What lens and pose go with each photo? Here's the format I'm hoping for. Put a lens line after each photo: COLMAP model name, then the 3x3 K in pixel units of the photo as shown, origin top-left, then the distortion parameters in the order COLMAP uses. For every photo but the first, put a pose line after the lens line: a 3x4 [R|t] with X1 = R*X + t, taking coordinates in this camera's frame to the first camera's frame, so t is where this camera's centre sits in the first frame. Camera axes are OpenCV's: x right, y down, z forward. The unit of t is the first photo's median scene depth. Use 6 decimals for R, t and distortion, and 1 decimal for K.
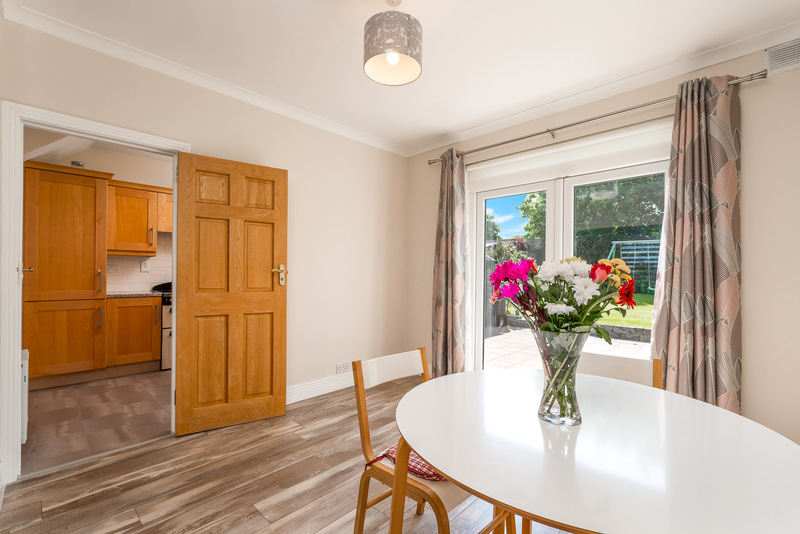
lens RADIAL K [[353.3, 0, 388.8], [0, 353.3, 278.0], [0, 0, 1]] dist [0.002062, 0.000322]
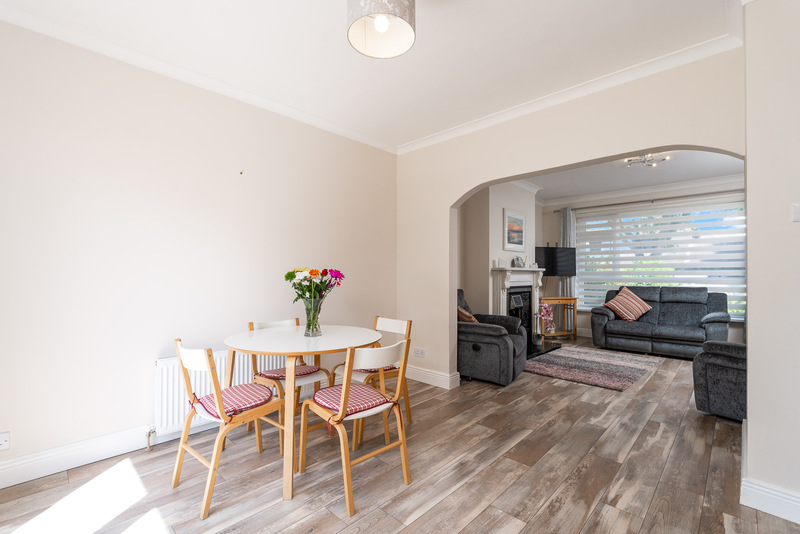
lens RADIAL K [[357.6, 0, 400.0], [0, 357.6, 267.0], [0, 0, 1]] dist [0.009530, -0.000664]
pose [[-0.999703, -0.010308, -0.022086, -0.015833], [-0.010053, 0.999882, -0.011646, -0.018942], [0.022204, -0.011421, -0.999688, 1.544783]]
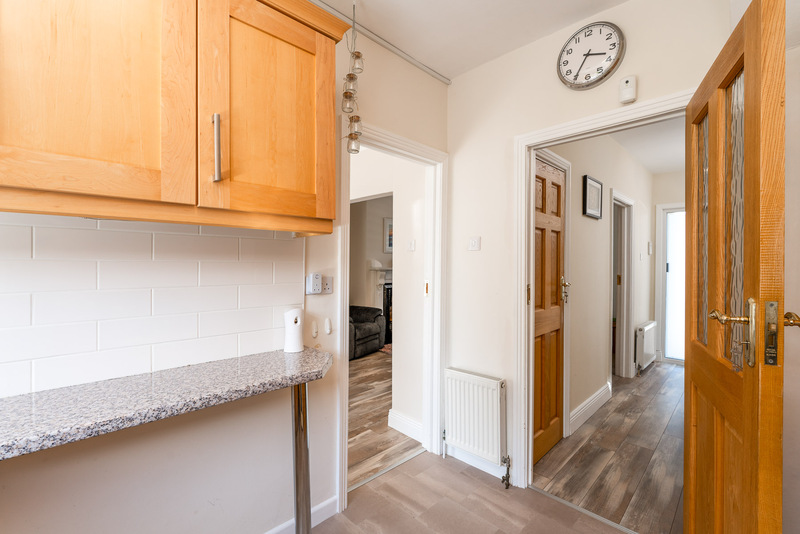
lens RADIAL K [[357.6, 0, 400.0], [0, 357.6, 267.0], [0, 0, 1]] dist [0.009530, -0.000664]
pose [[-0.999814, -0.011518, -0.015453, -0.828871], [-0.011785, 0.999781, 0.017295, -0.101533], [0.015251, 0.017474, -0.999731, 2.036475]]
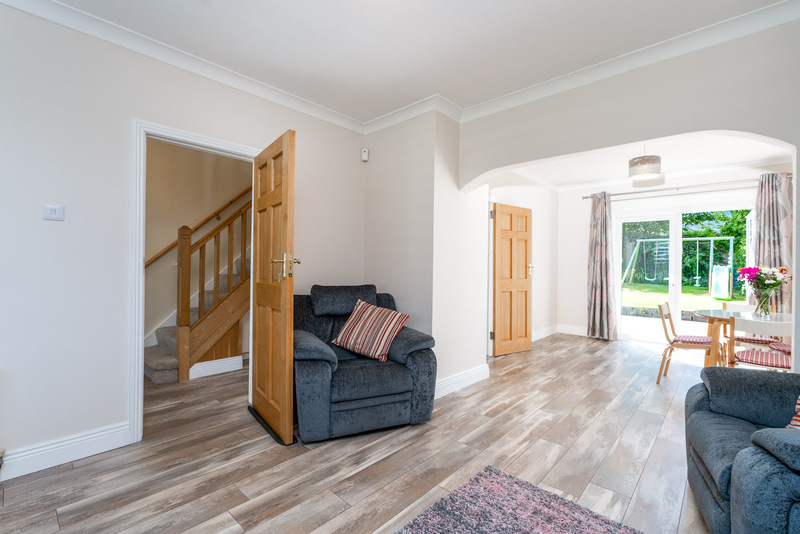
lens RADIAL K [[357.6, 0, 400.0], [0, 357.6, 267.0], [0, 0, 1]] dist [0.009530, -0.000664]
pose [[0.999121, 0.004379, 0.041679, -1.310677], [-0.004032, 0.999957, -0.008399, -0.004109], [-0.041714, 0.008224, 0.999096, -0.951124]]
